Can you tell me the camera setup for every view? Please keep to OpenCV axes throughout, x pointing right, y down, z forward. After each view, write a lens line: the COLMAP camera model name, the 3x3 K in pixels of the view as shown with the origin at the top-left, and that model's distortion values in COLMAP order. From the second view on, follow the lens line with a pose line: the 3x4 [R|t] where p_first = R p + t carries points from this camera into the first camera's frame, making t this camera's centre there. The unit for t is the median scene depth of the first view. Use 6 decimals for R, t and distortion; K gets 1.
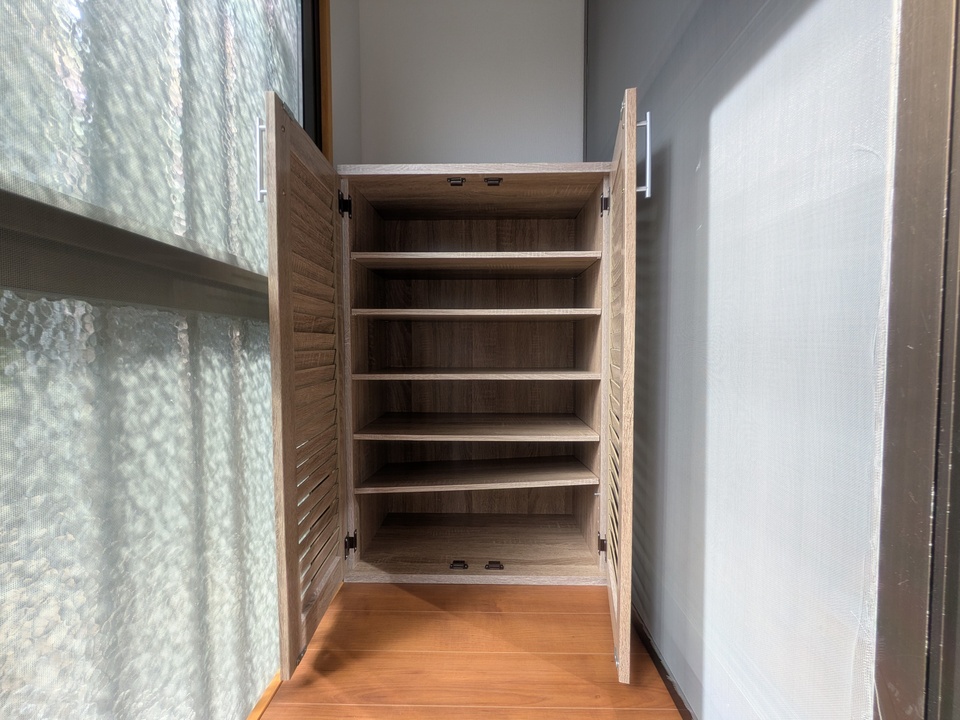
lens RADIAL K [[381.6, 0, 480.3], [0, 381.6, 359.5], [0, 0, 1]] dist [-0.000845, 0.000239]
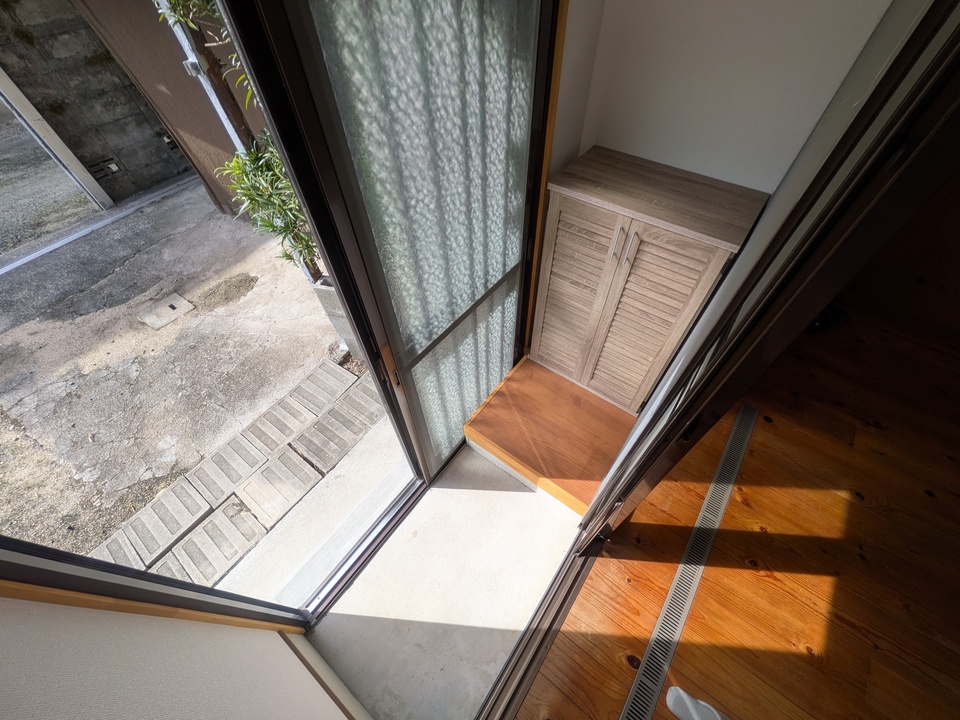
lens RADIAL K [[381.6, 0, 480.4], [0, 381.6, 359.3], [0, 0, 1]] dist [-0.000845, 0.000239]
pose [[0.814392, 0.445867, -0.371441, 0.469300], [0.001548, 0.638396, 0.769707, -1.210564], [0.580313, -0.627418, 0.519214, -0.604008]]
